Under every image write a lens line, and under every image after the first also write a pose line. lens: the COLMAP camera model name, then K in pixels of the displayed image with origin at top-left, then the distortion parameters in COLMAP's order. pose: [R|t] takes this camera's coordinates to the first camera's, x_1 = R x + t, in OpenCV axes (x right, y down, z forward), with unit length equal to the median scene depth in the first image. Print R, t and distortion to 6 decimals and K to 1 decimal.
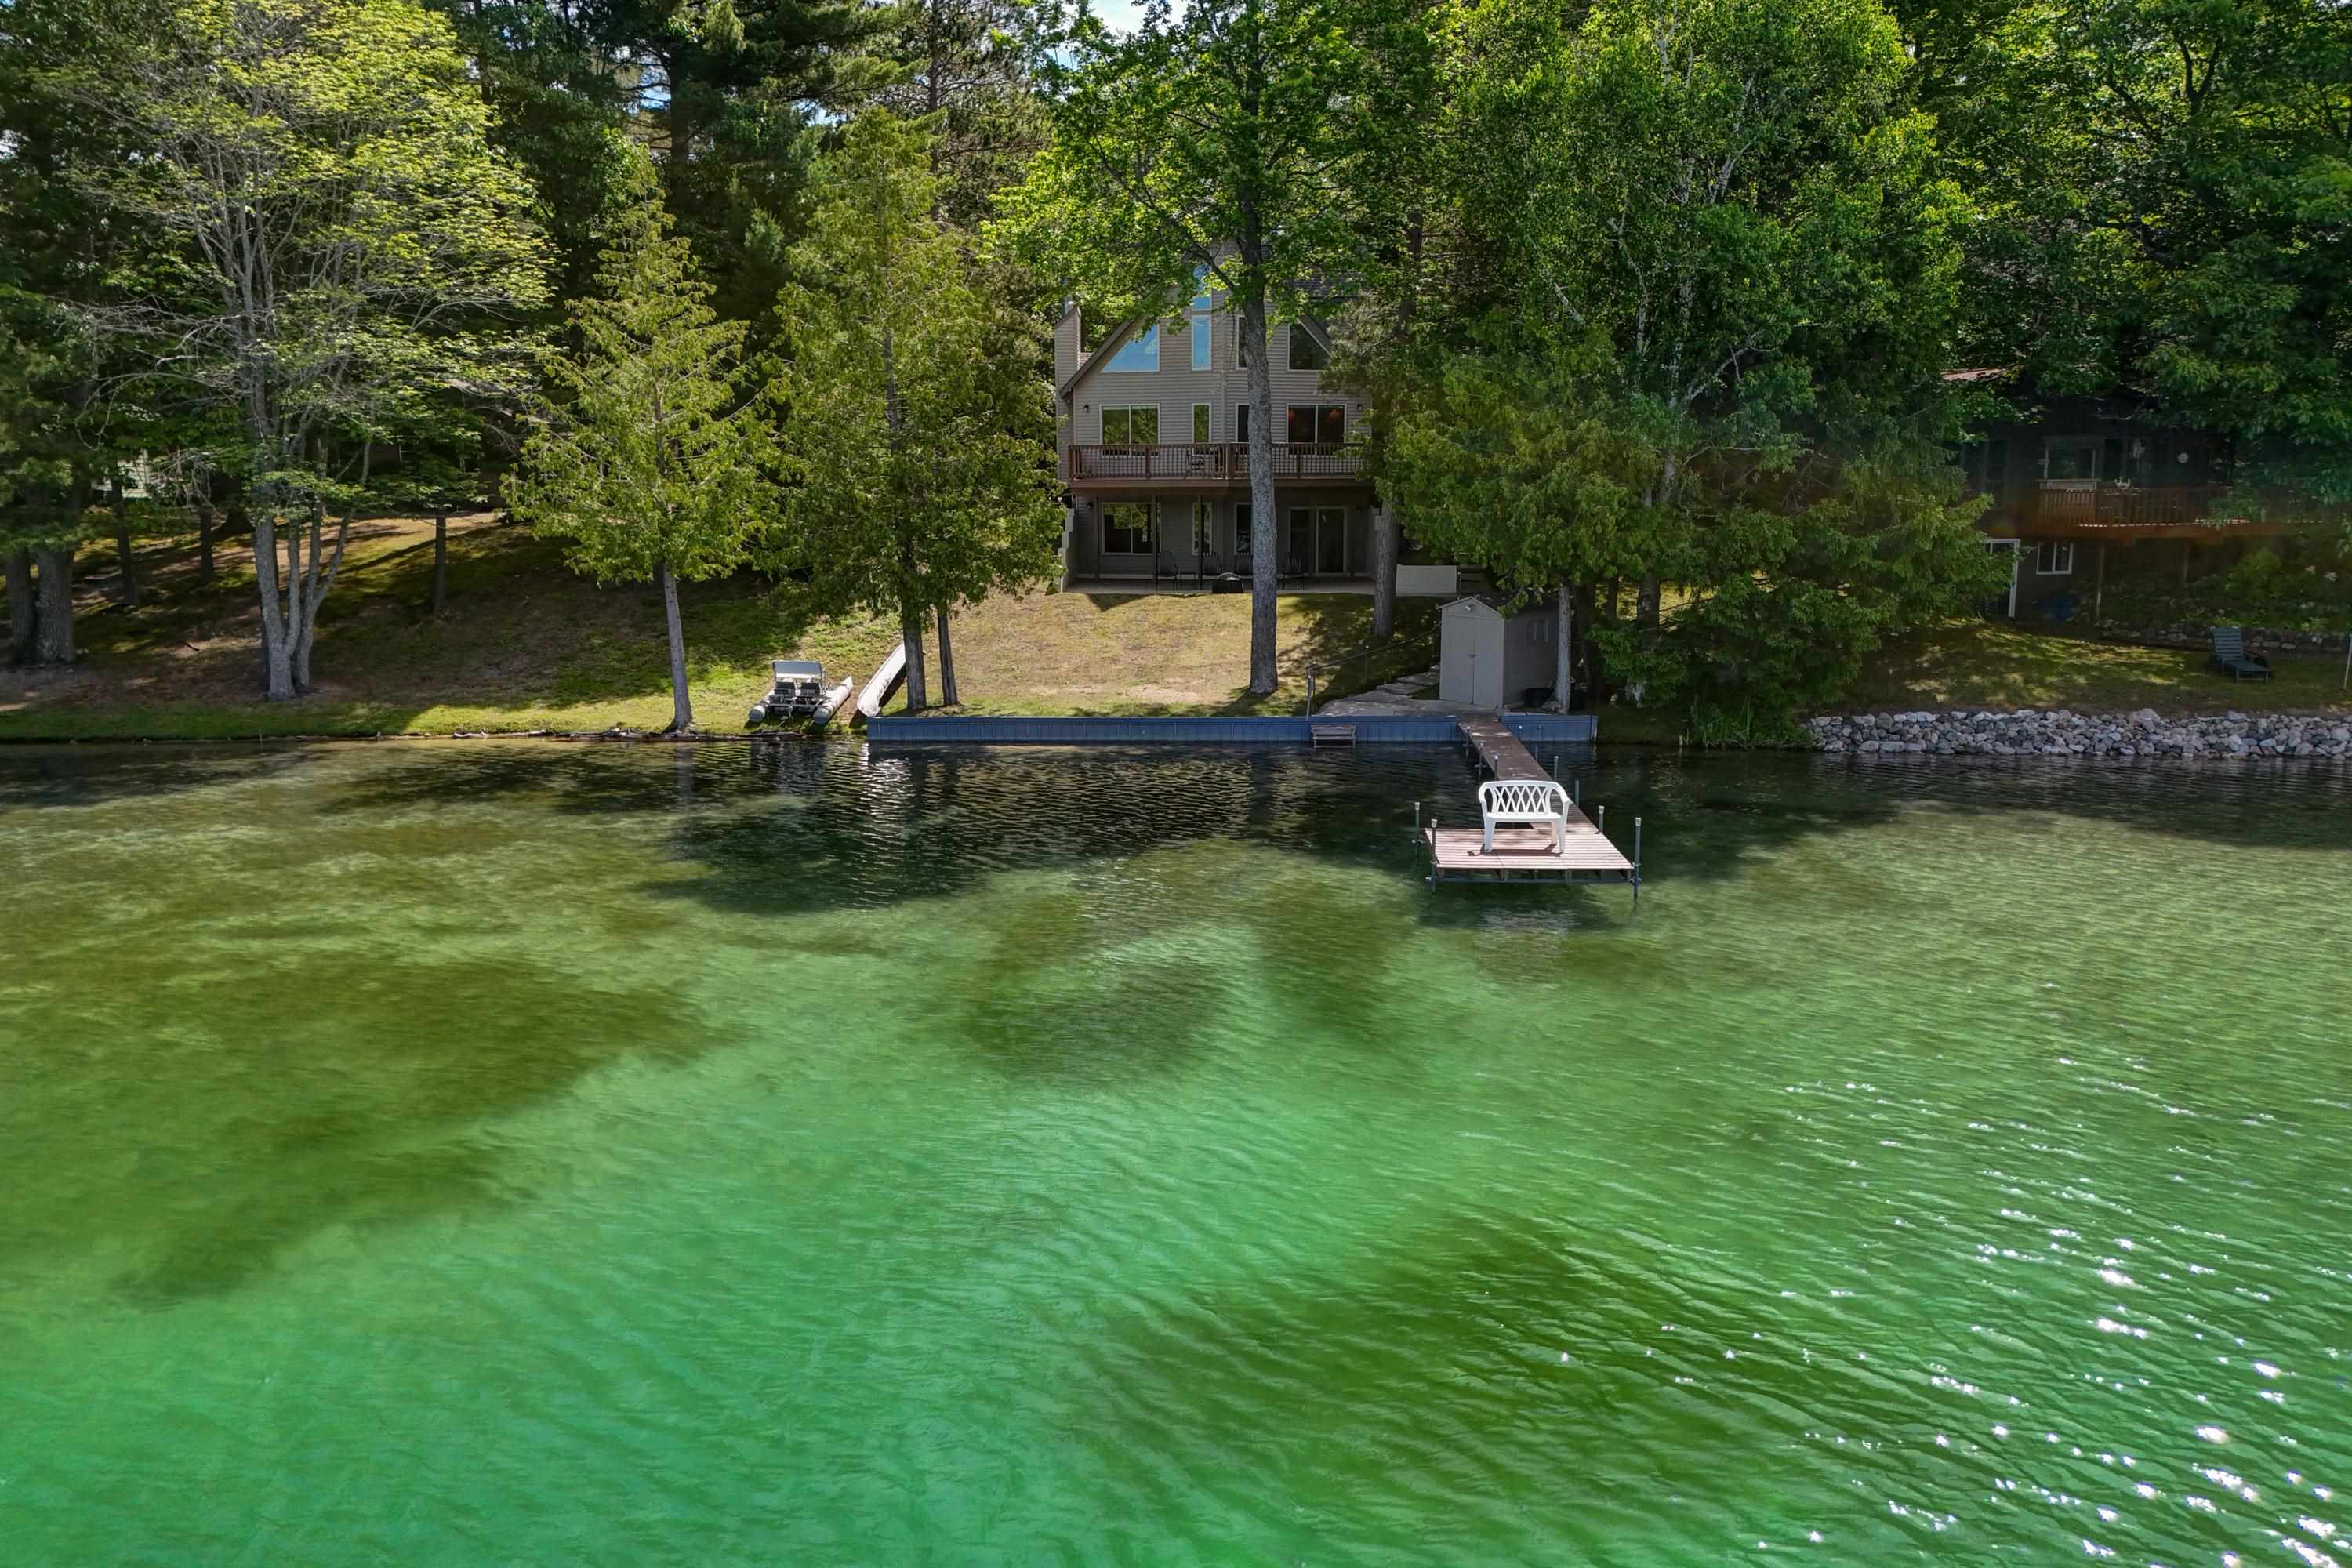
lens RADIAL K [[1747.4, 0, 1176.0], [0, 1747.4, 784.0], [0, 0, 1]] dist [0.065098, -0.051154]
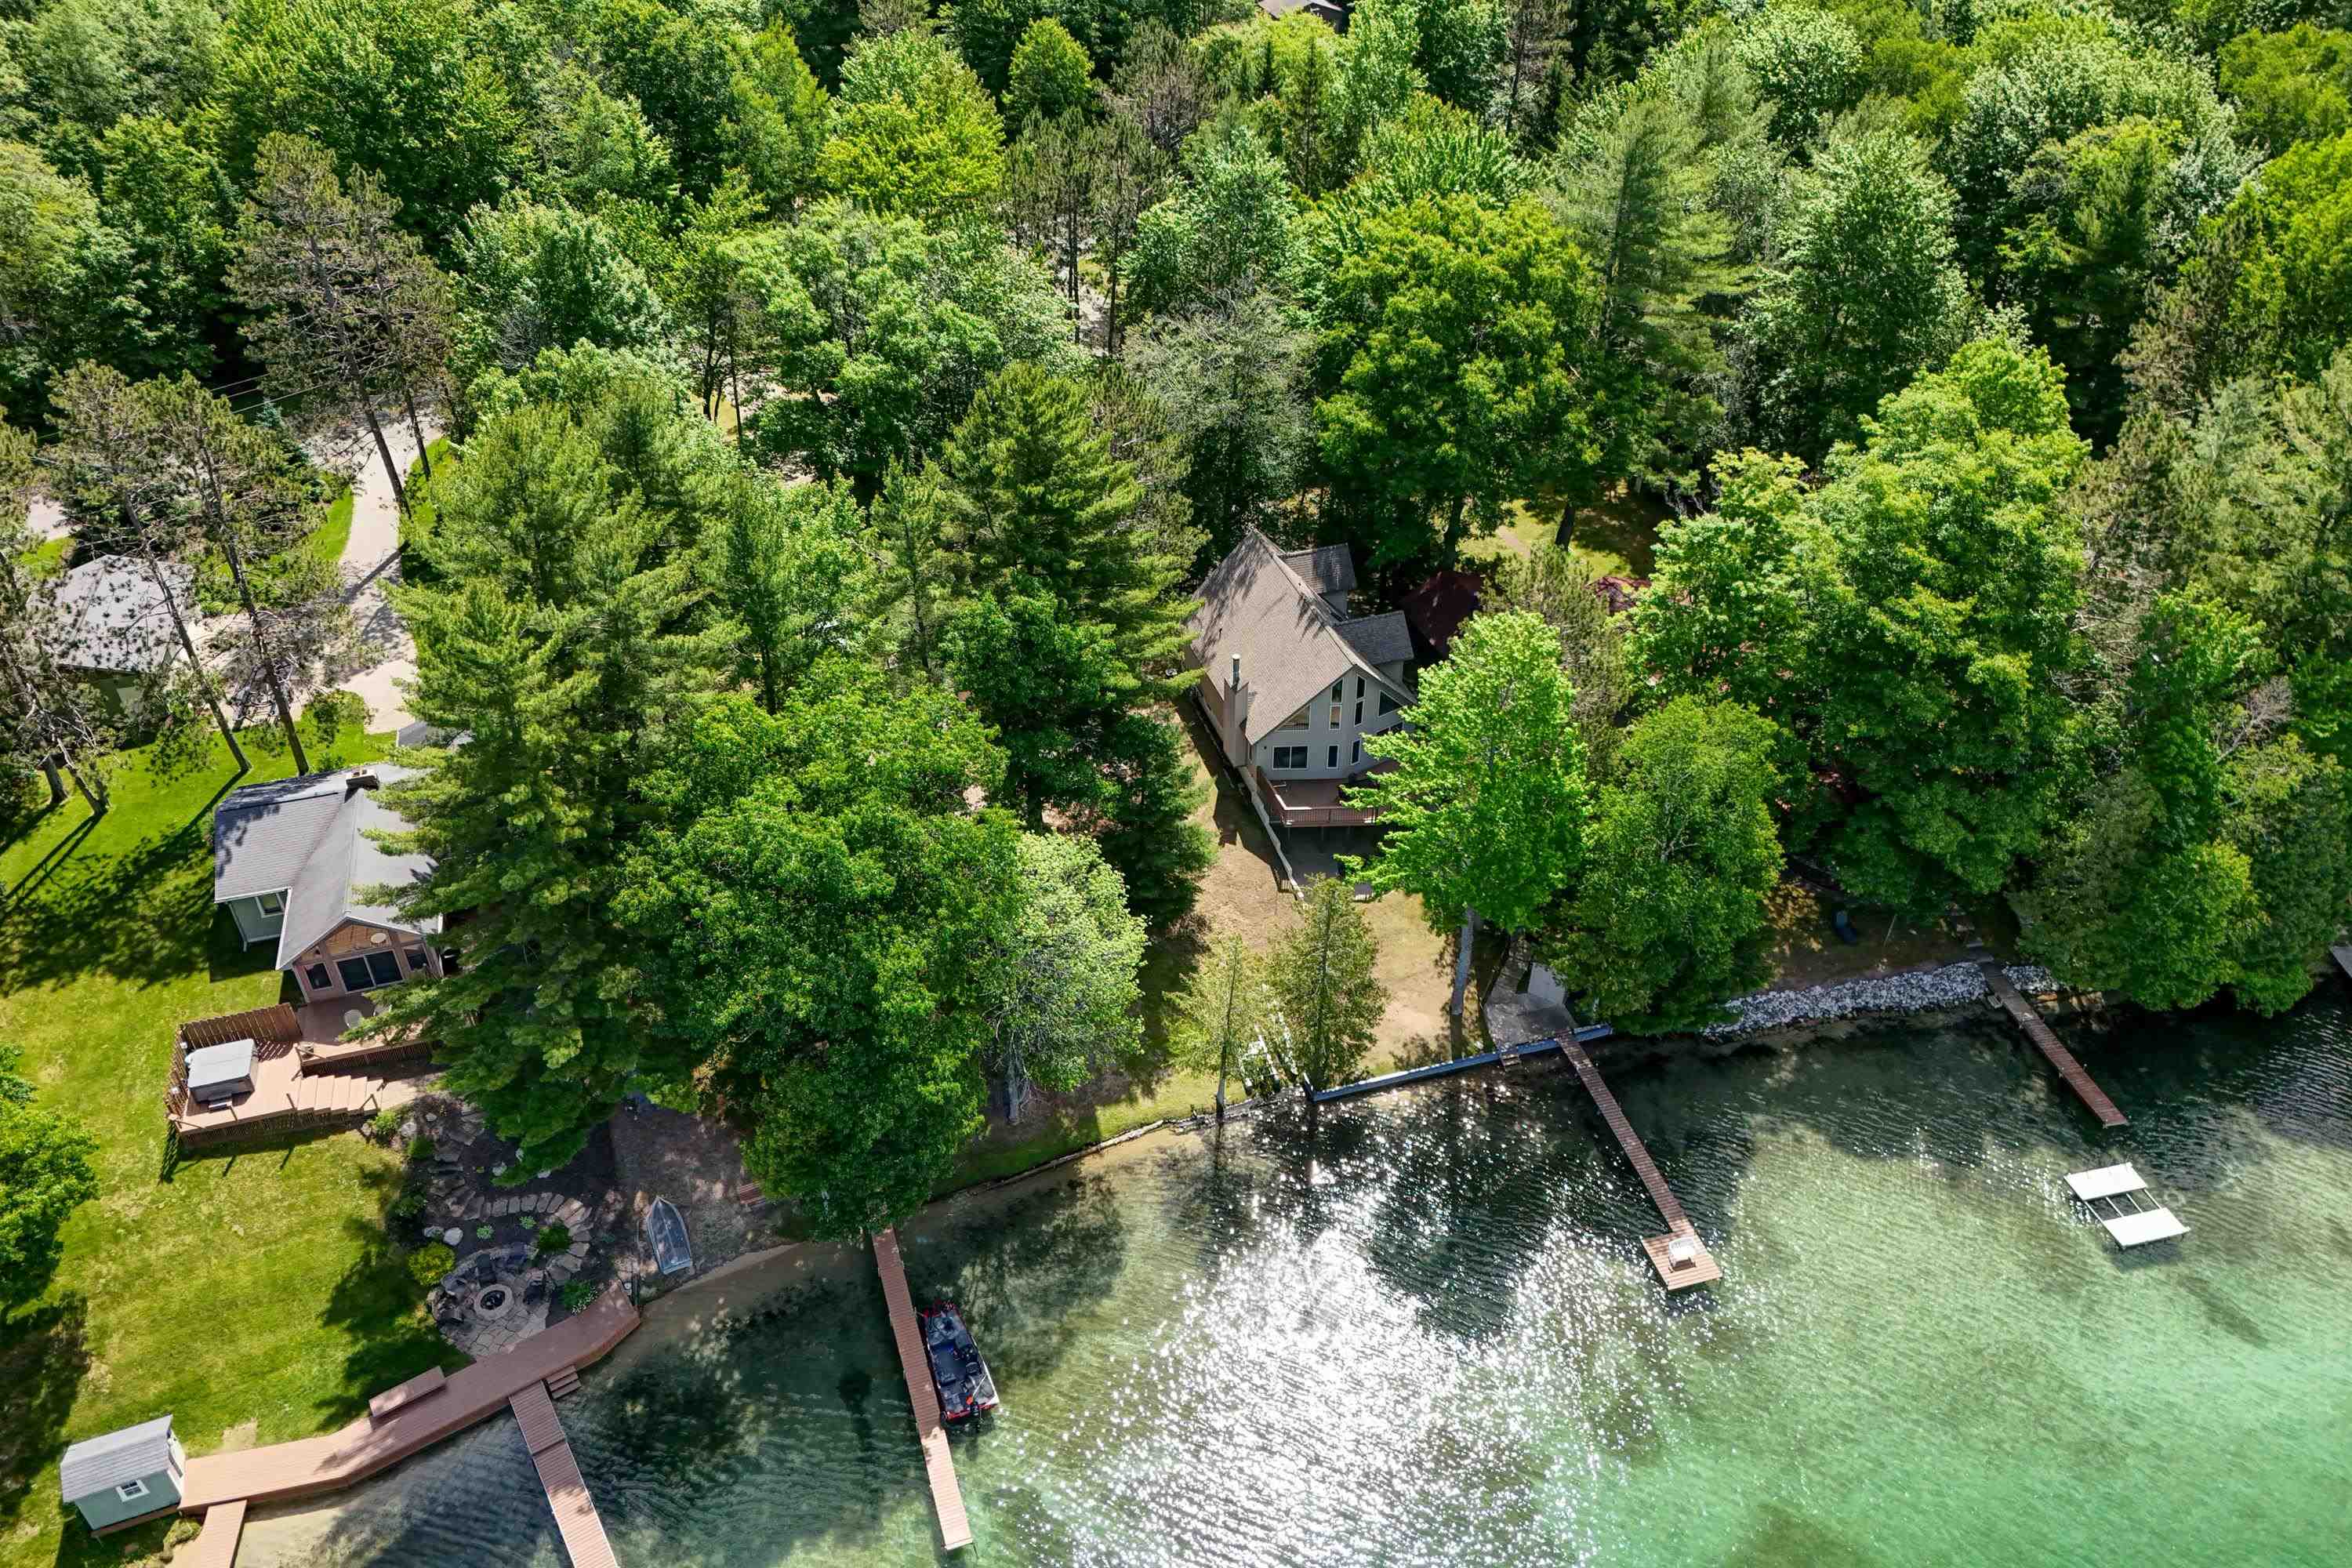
lens RADIAL K [[1747.4, 0, 1176.0], [0, 1747.4, 784.0], [0, 0, 1]] dist [0.065098, -0.051154]
pose [[0.949801, -0.187038, 0.250790, -0.783363], [0.050017, 0.882086, 0.468426, -1.355906], [-0.308832, -0.432368, 0.847161, -0.614881]]
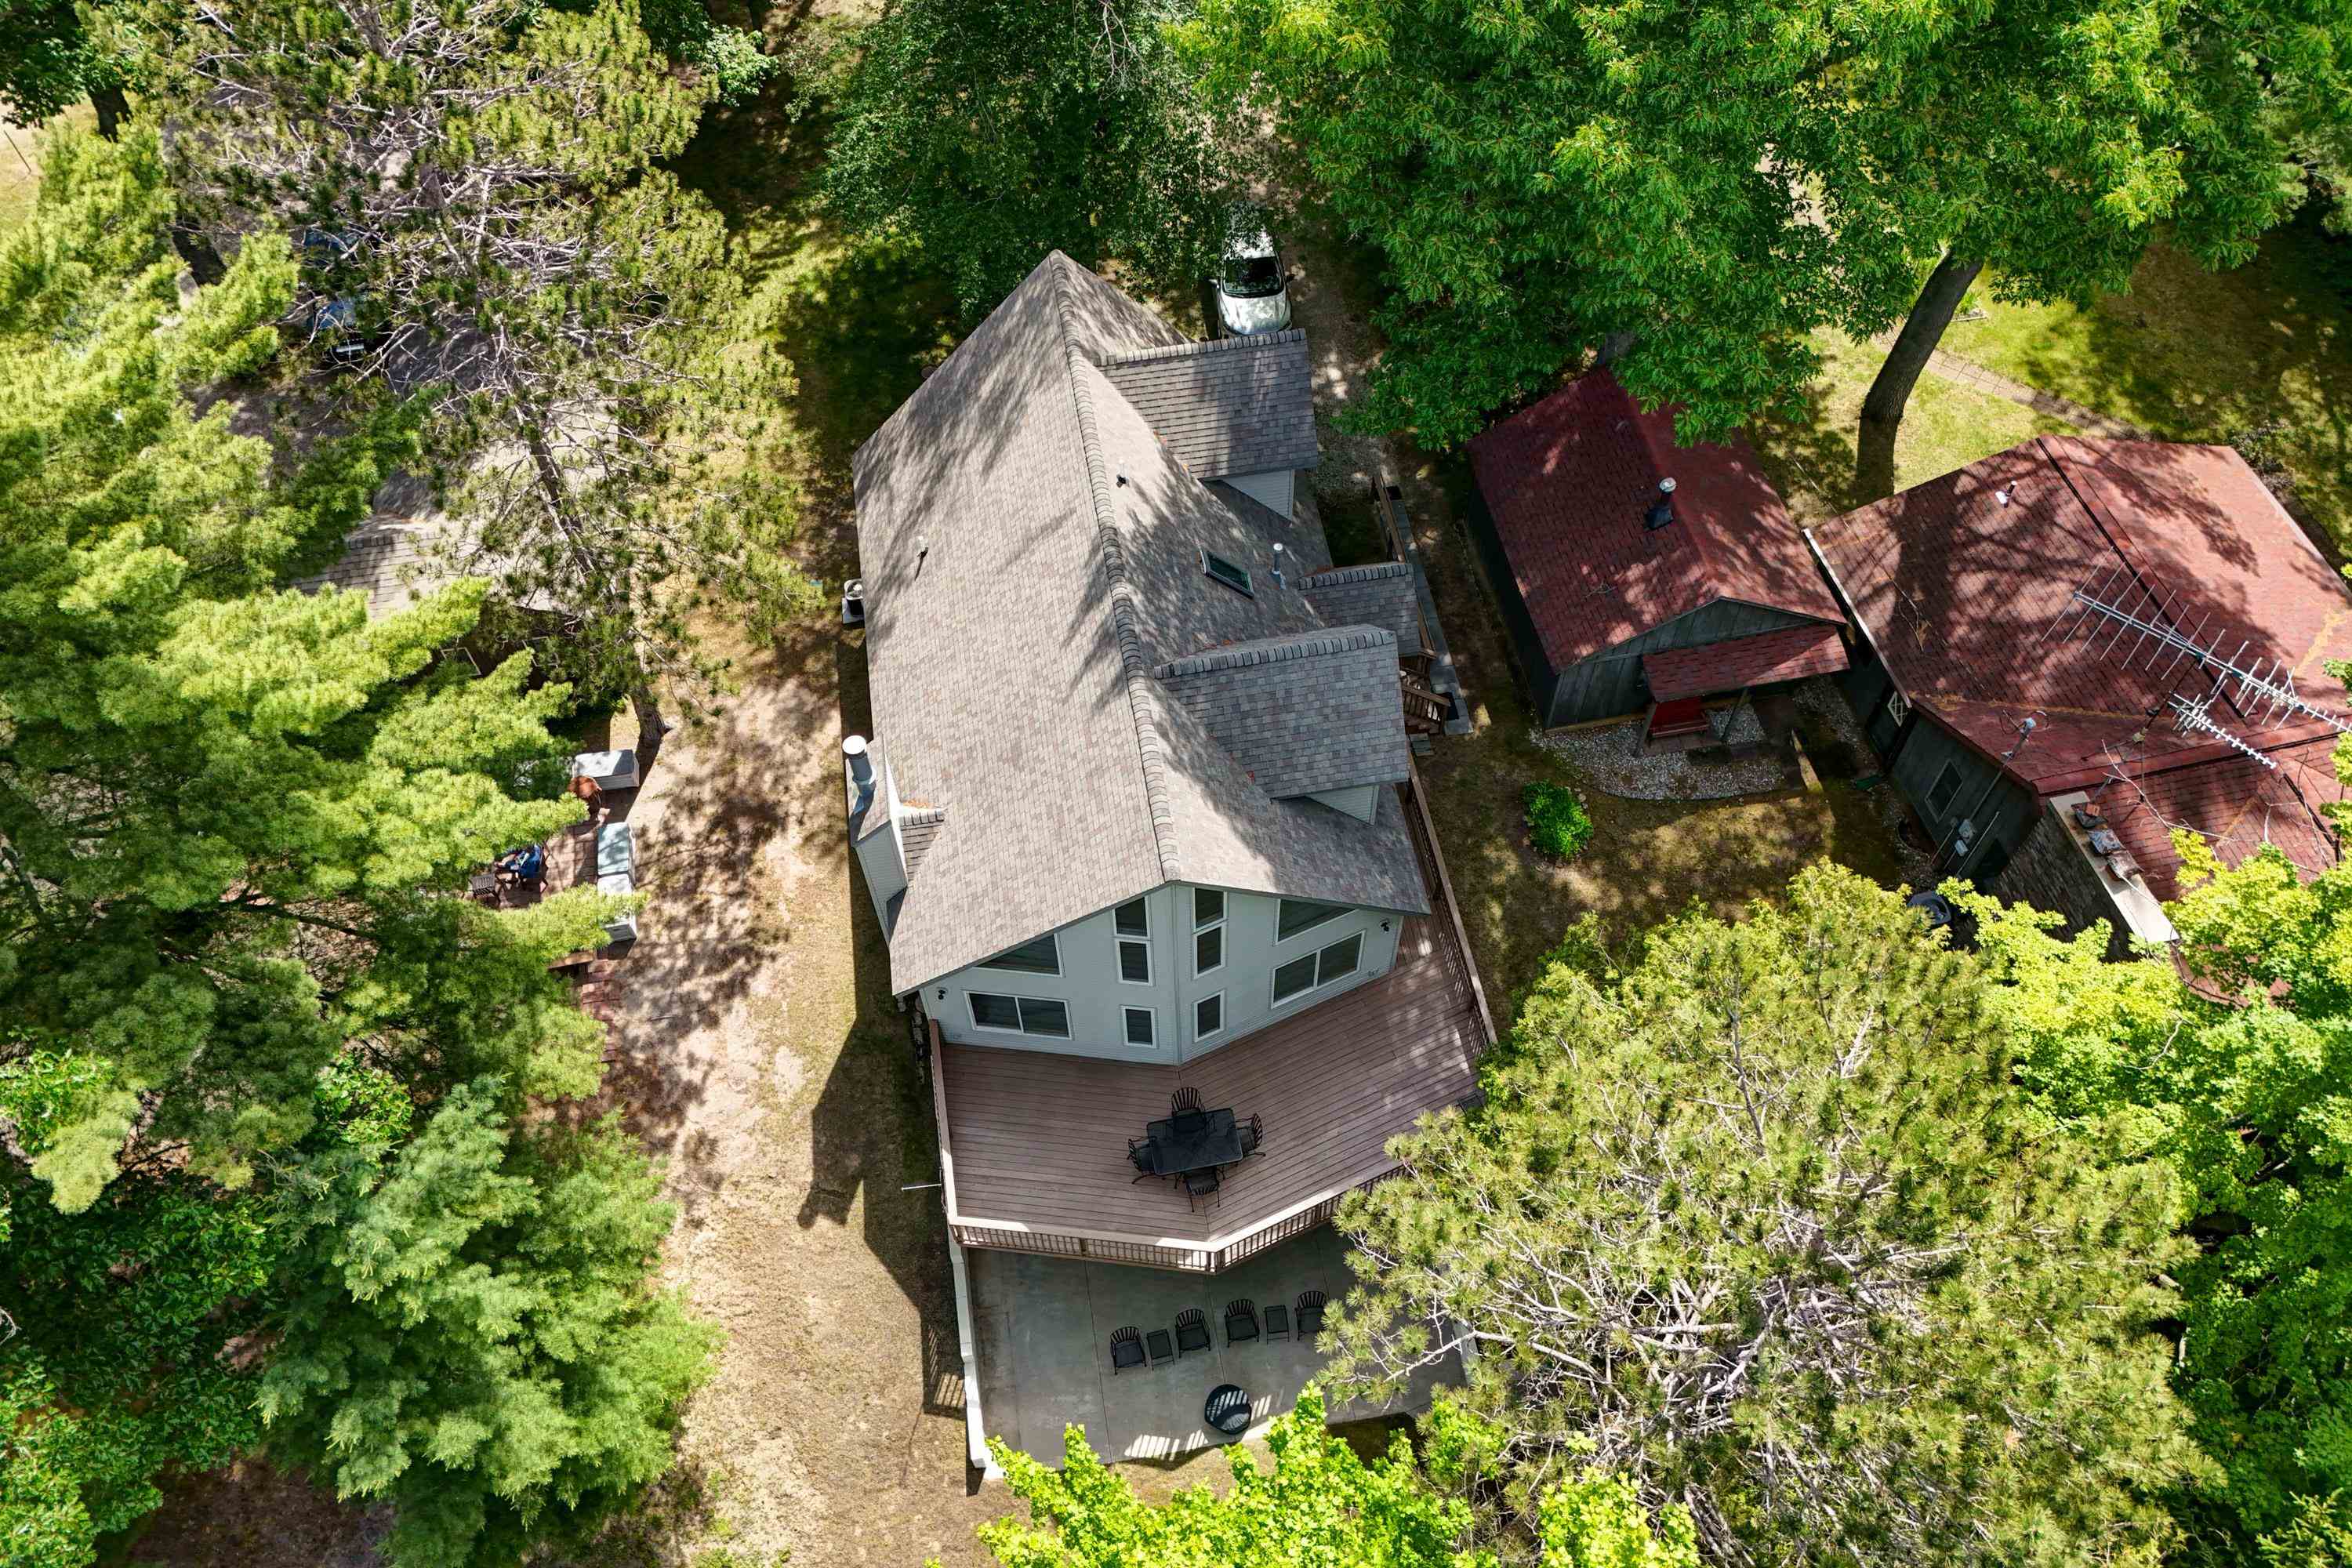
lens RADIAL K [[1747.0, 0, 1177.6], [0, 1747.0, 771.9], [0, 0, 1]] dist [0.035795, -0.005940]
pose [[0.986331, -0.141488, 0.084456, -0.014568], [0.036810, 0.688787, 0.724029, -0.948090], [-0.160614, -0.711023, 0.684580, 0.859593]]
